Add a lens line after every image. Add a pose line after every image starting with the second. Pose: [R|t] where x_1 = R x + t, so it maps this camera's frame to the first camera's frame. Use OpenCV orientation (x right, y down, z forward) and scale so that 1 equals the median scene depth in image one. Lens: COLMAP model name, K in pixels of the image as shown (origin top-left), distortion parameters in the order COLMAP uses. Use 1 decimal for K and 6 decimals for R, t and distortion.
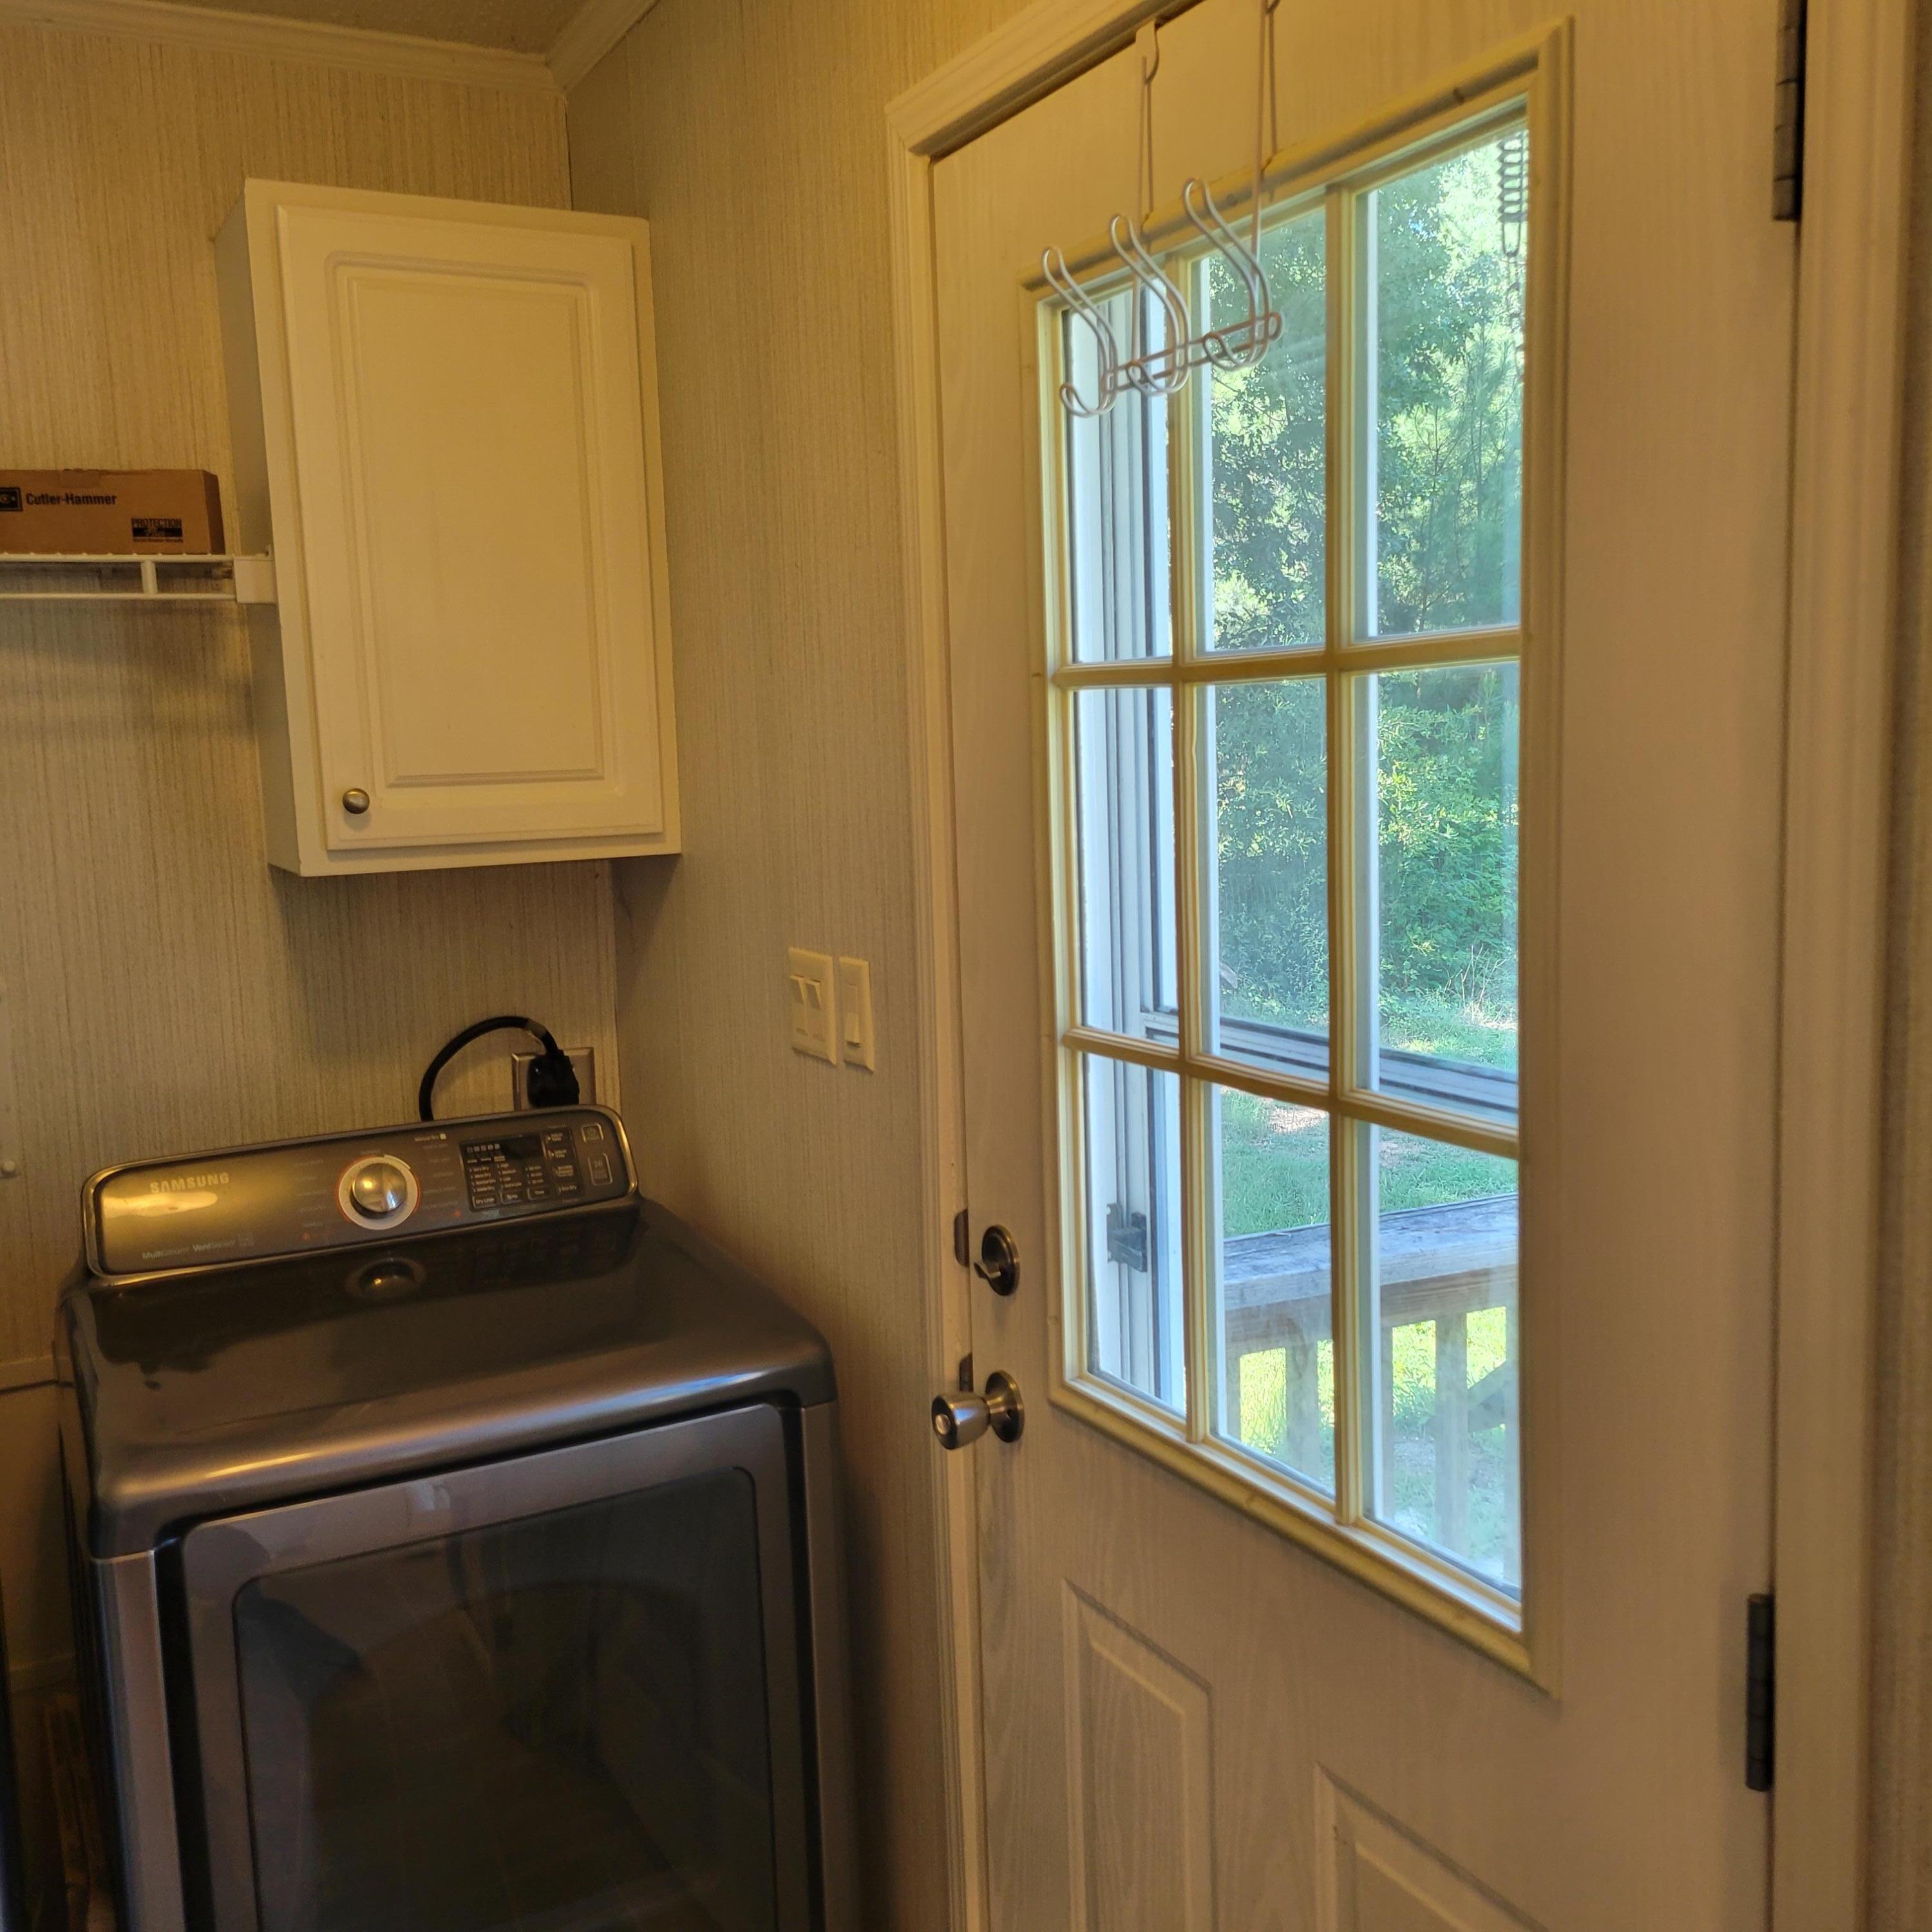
lens RADIAL K [[1938.2, 0, 994.6], [0, 1938.2, 984.7], [0, 0, 1]] dist [0.033752, -0.015989]
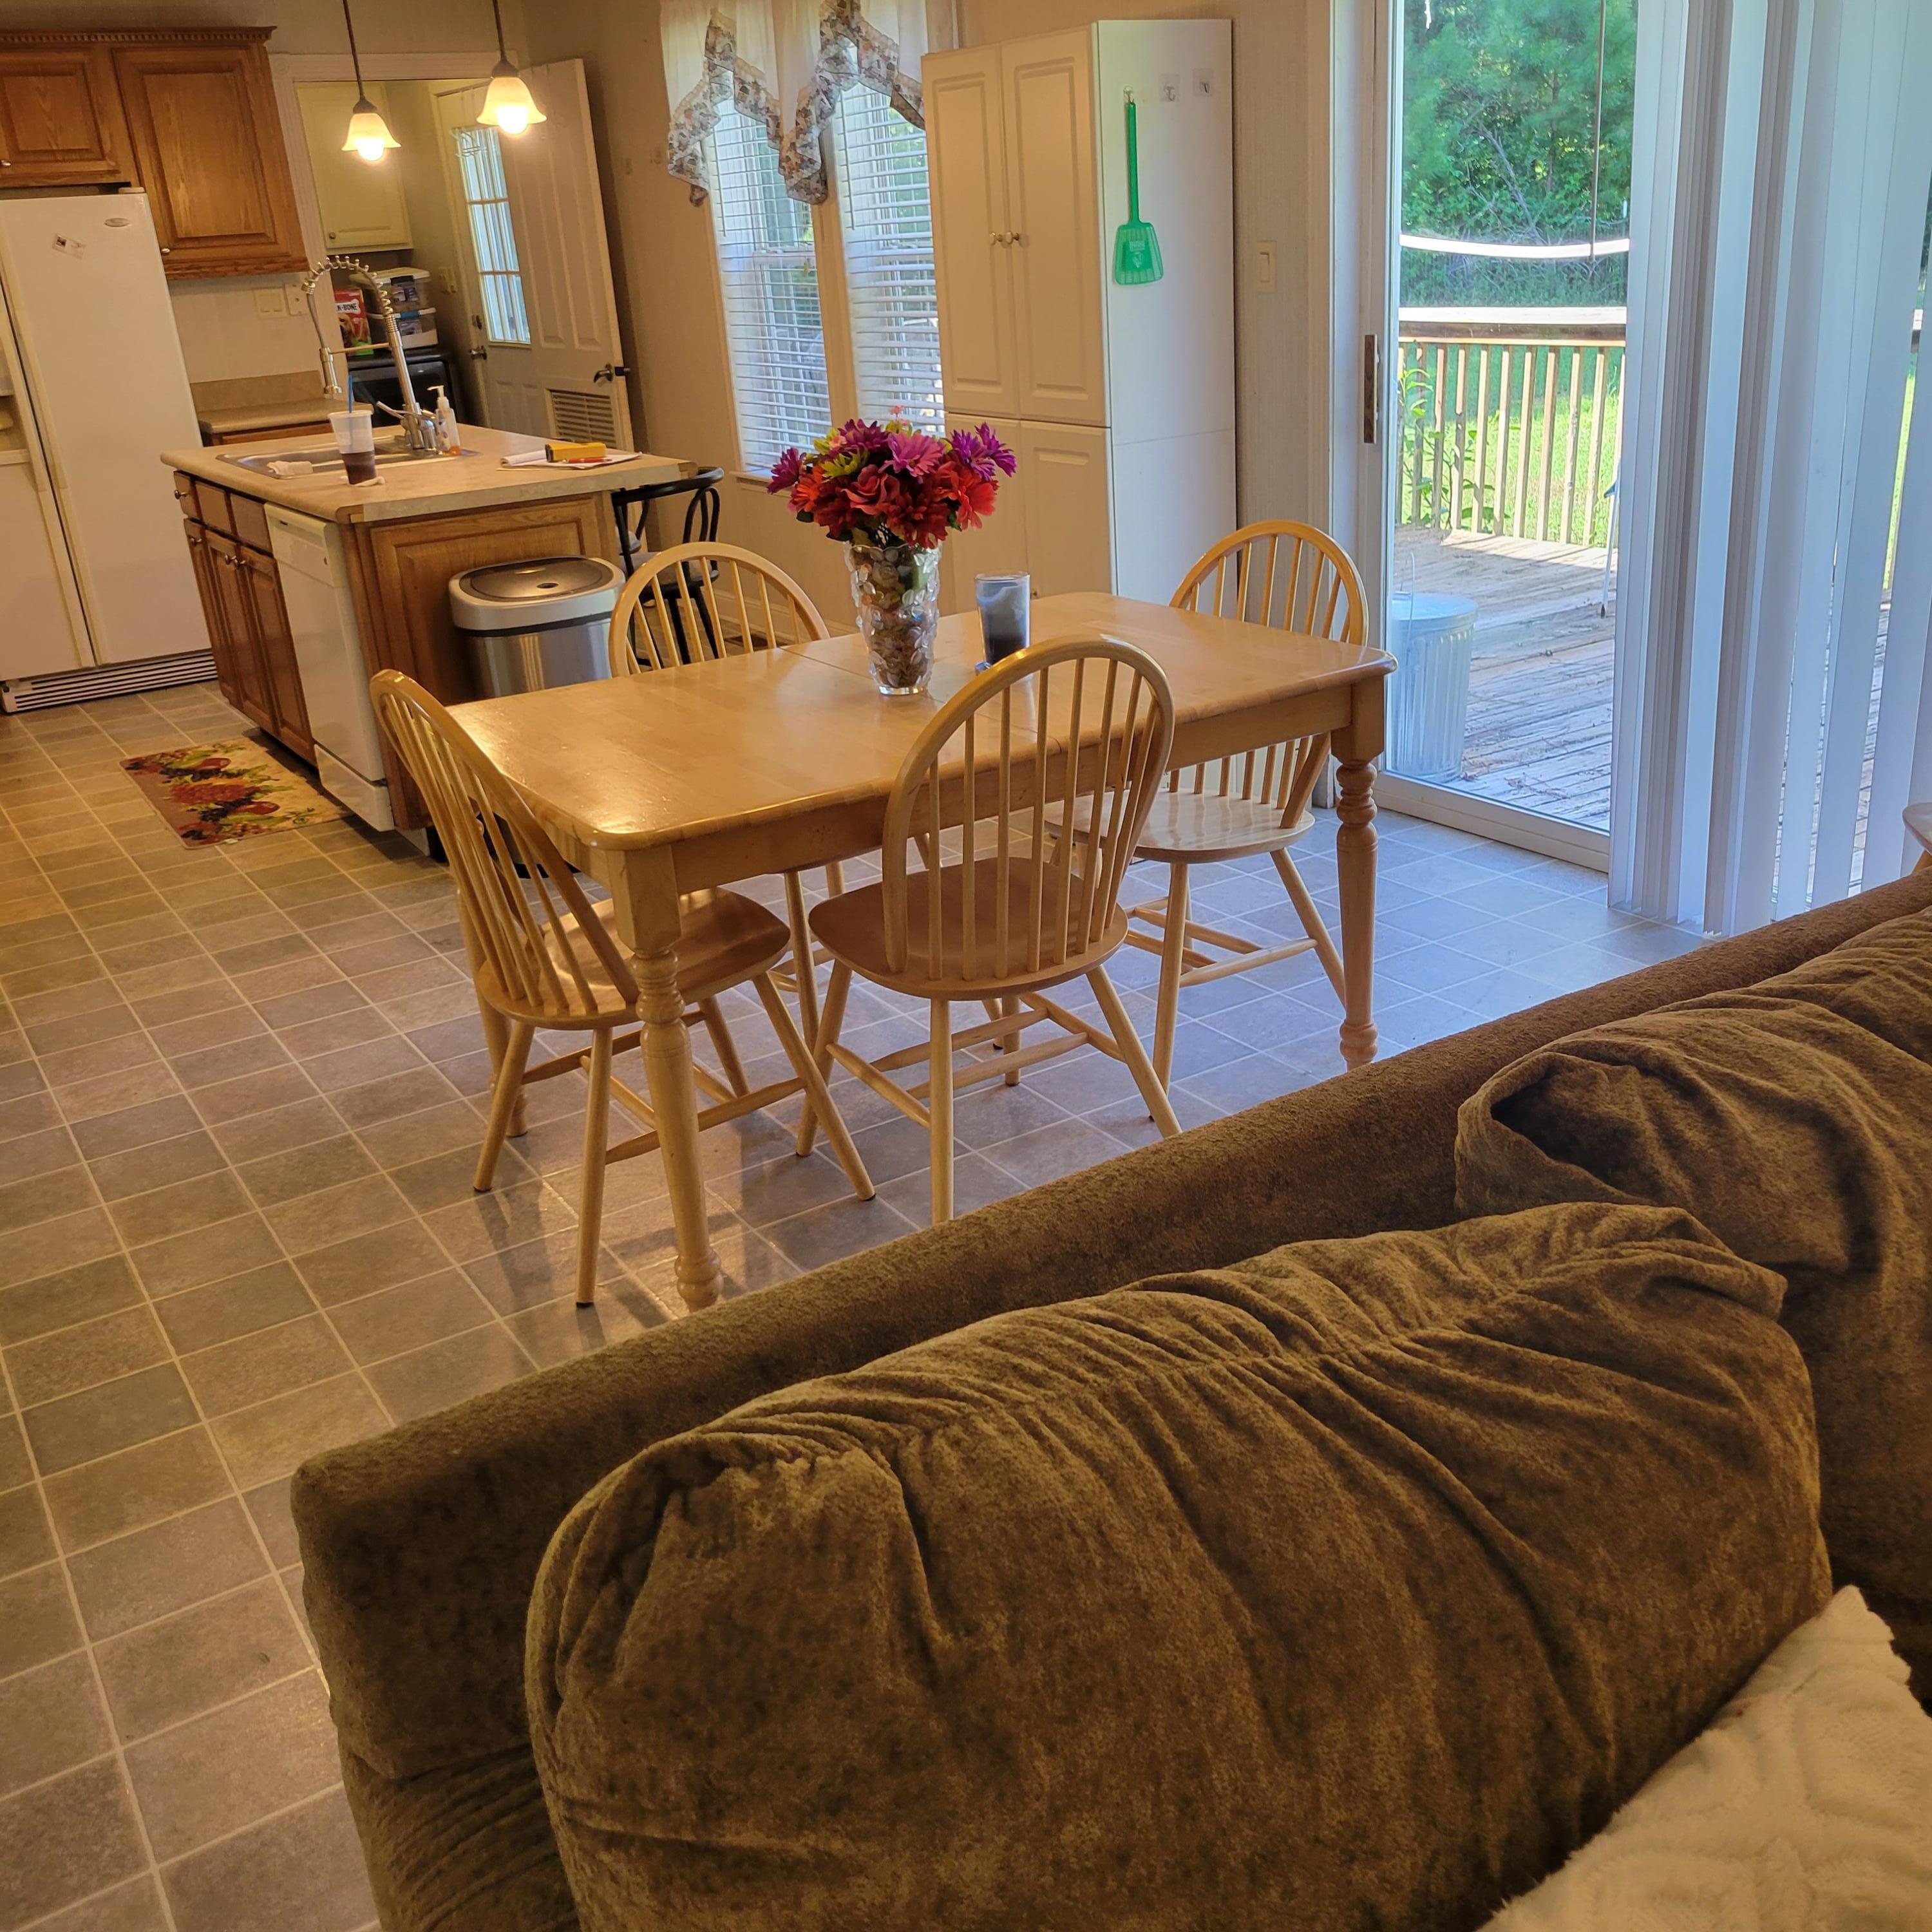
lens RADIAL K [[1938.2, 0, 994.6], [0, 1938.2, 984.7], [0, 0, 1]] dist [0.033752, -0.015989]
pose [[0.997022, -0.059278, 0.049334, 1.042694], [0.045469, 0.968506, 0.244804, 0.660271], [-0.062292, -0.241832, 0.968317, -4.683405]]
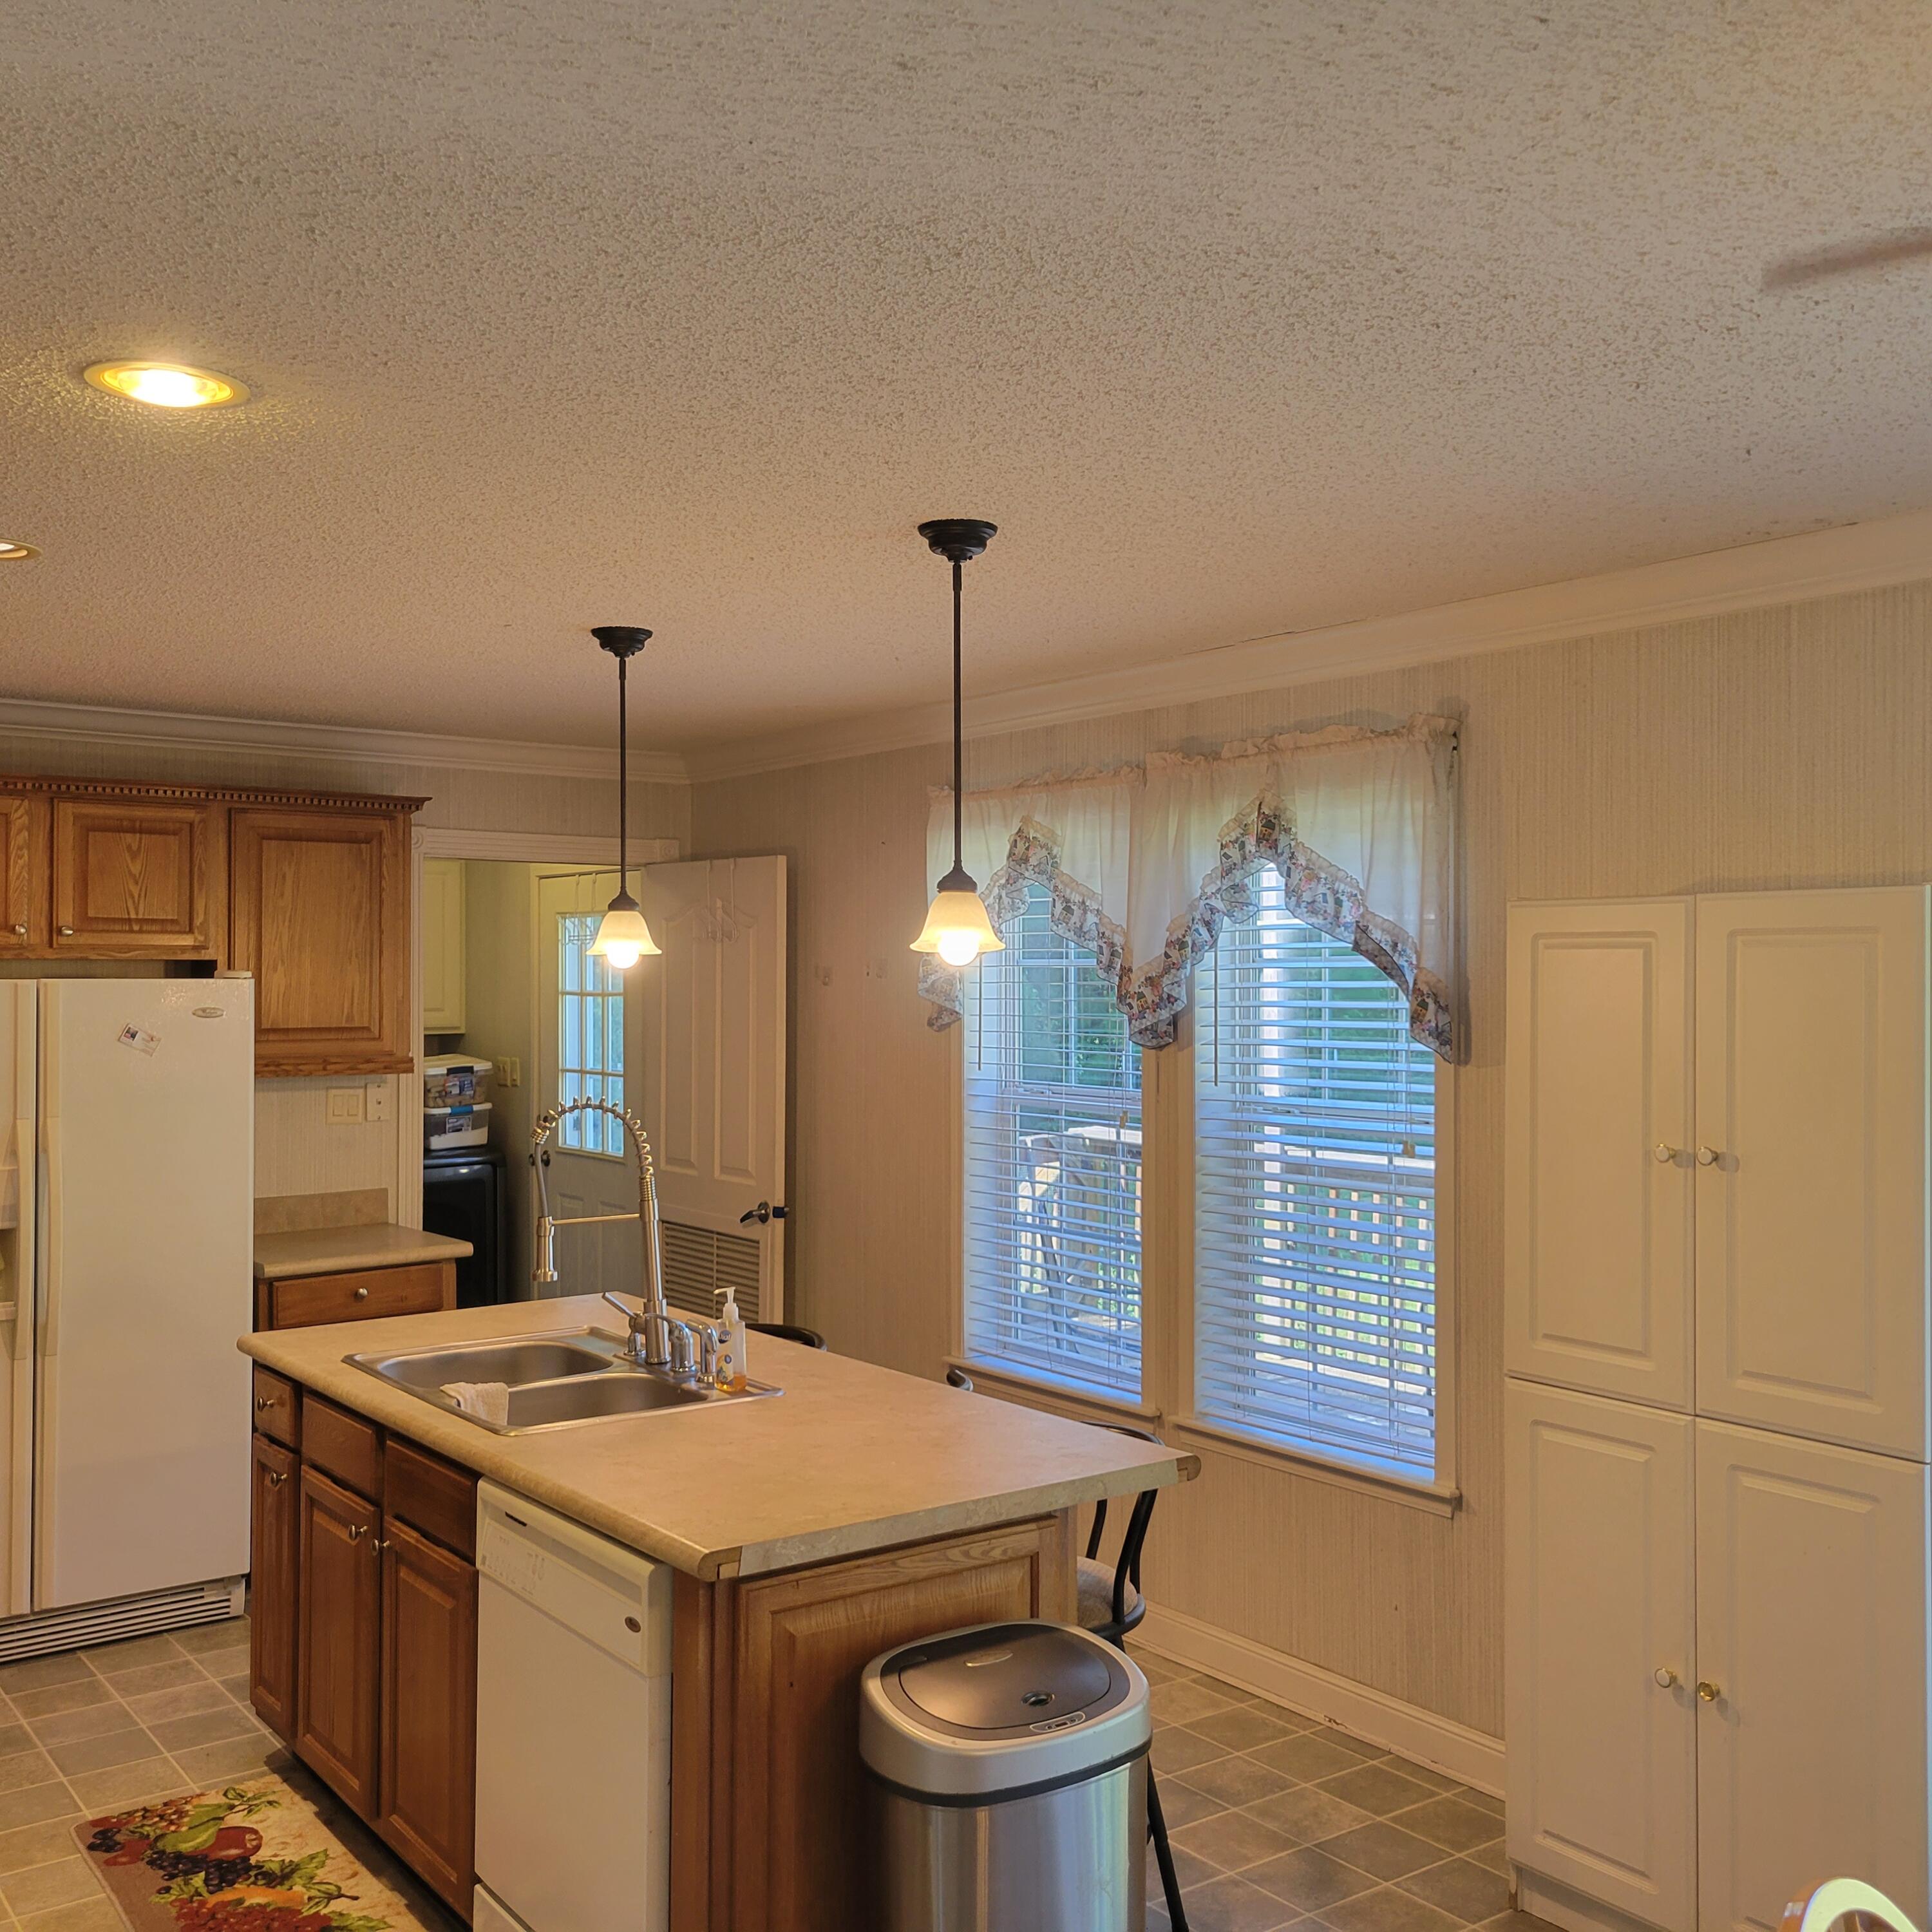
lens RADIAL K [[1942.9, 0, 958.2], [0, 1942.9, 960.9], [0, 0, 1]] dist [0.055474, -0.037278]
pose [[0.990349, 0.030071, 0.135294, 0.322603], [-0.010430, 0.989581, -0.143600, 0.407405], [-0.138203, 0.140803, 0.980344, -3.530800]]
